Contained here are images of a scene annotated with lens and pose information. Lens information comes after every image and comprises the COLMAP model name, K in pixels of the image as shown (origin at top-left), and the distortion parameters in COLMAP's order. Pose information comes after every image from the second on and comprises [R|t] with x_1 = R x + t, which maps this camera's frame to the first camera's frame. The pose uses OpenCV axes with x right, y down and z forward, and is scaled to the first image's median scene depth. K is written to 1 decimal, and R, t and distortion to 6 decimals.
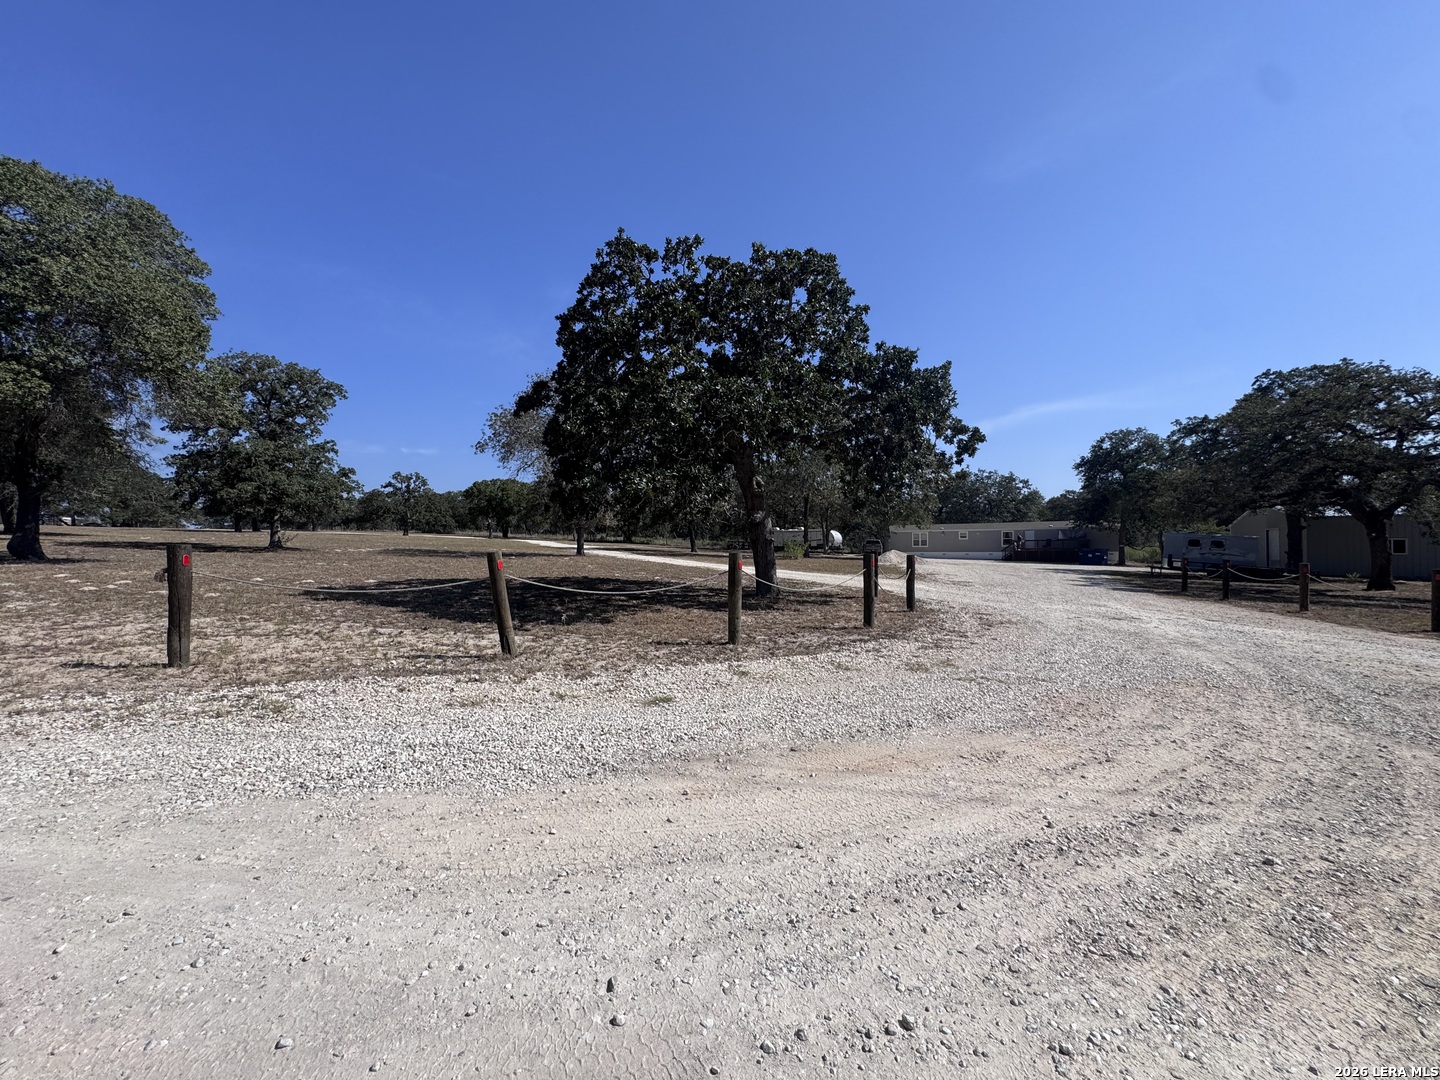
lens RADIAL K [[572.7, 0, 728.0], [0, 572.7, 535.6], [0, 0, 1]] dist [0.000654, 0.000272]
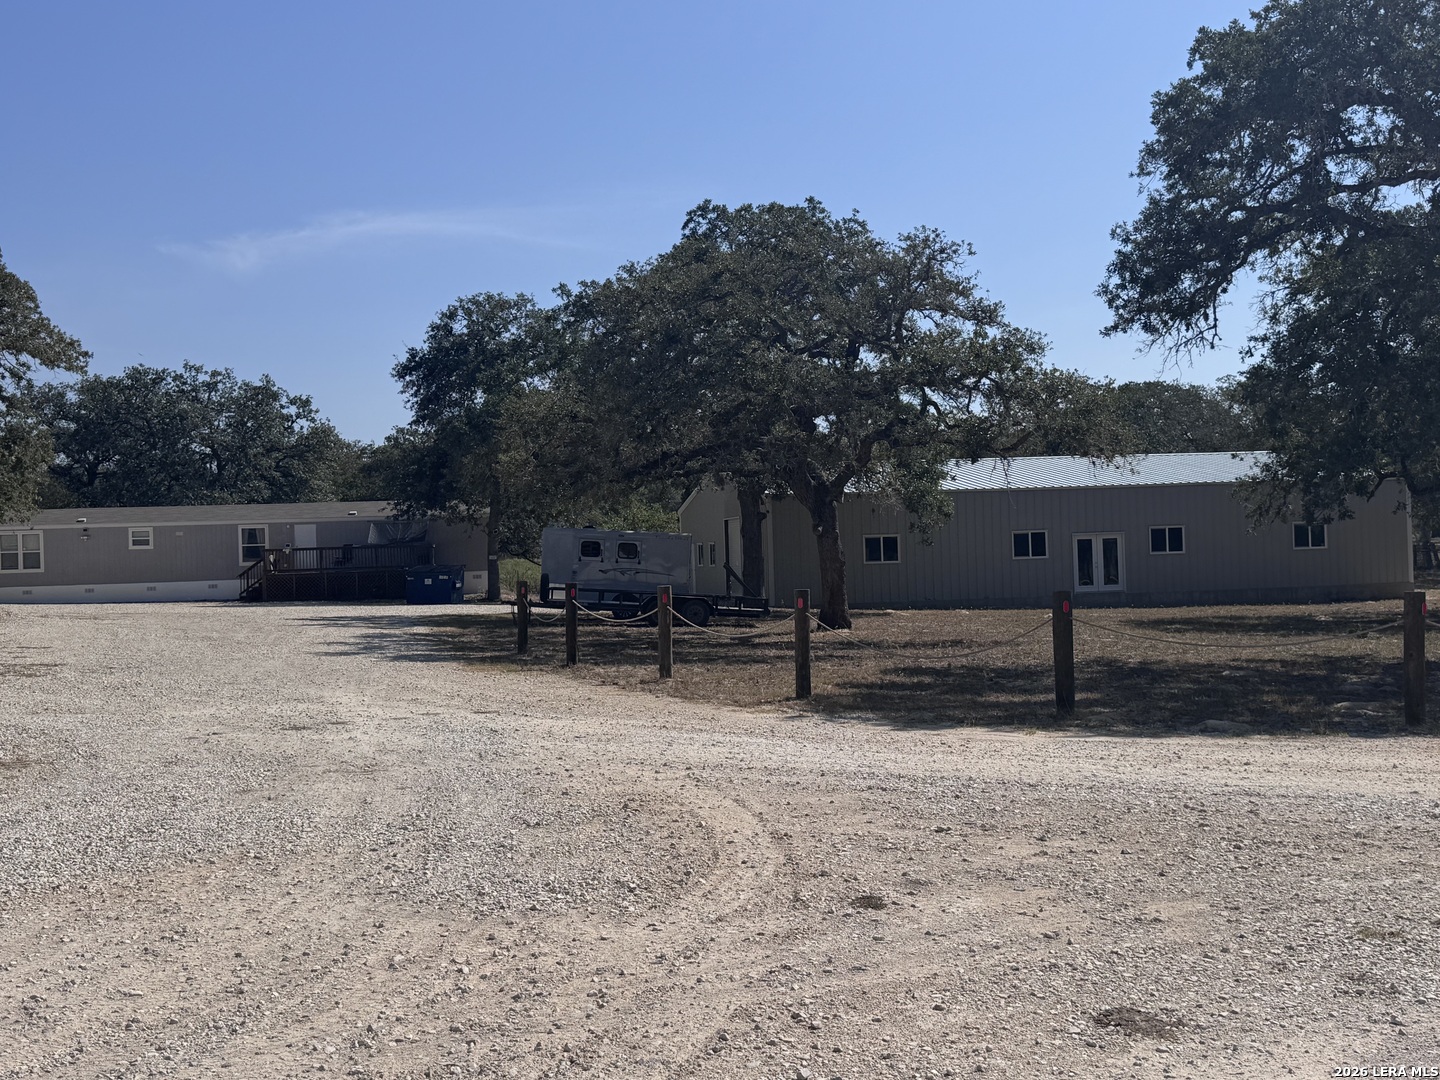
lens RADIAL K [[1556.3, 0, 715.6], [0, 1556.3, 543.2], [0, 0, 1]] dist [0.109757, 0.000000]
pose [[0.765381, -0.015778, 0.643384, 0.055557], [0.013680, 0.999872, 0.008246, -0.000815], [-0.643432, 0.002491, 0.765499, -0.046341]]
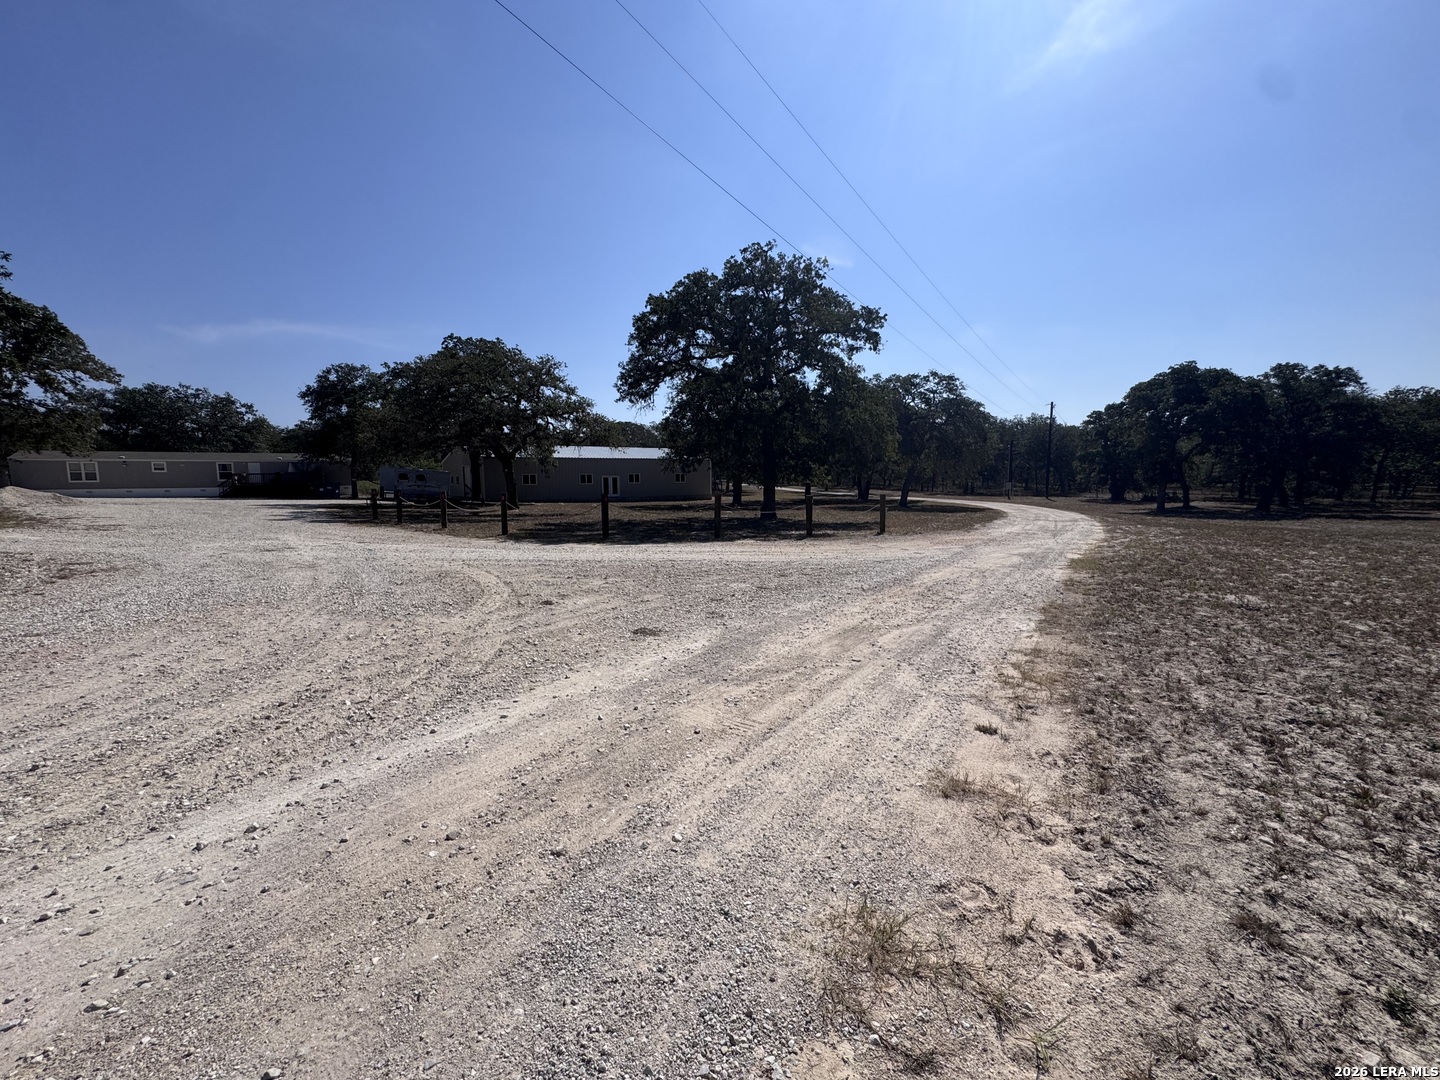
lens RADIAL K [[572.7, 0, 711.6], [0, 572.7, 540.0], [0, 0, 1]] dist [0.000654, 0.000272]
pose [[0.436754, -0.096033, 0.894440, 0.046759], [-0.012476, 0.993543, 0.112766, 0.002028], [-0.899494, -0.060410, 0.432736, -0.042211]]
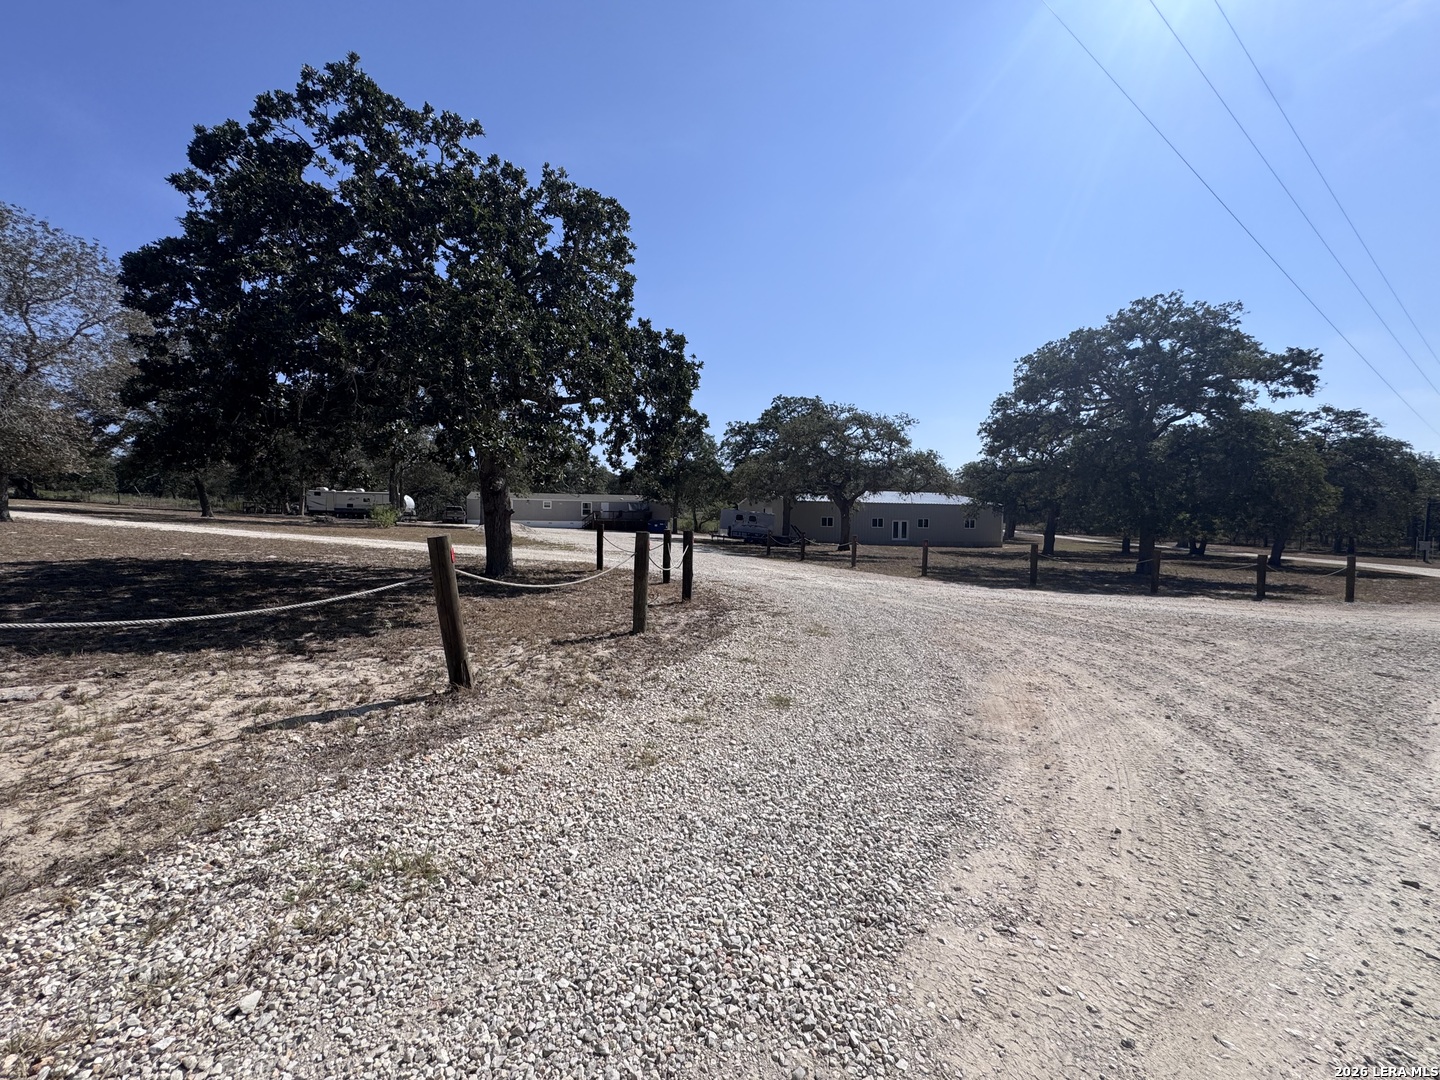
lens RADIAL K [[572.7, 0, 705.1], [0, 572.7, 546.9], [0, 0, 1]] dist [0.000654, 0.000272]
pose [[0.736735, -0.018841, 0.675920, -0.128130], [-0.034420, 0.997271, 0.065315, -0.003106], [-0.675305, -0.071385, 0.734075, 0.062681]]
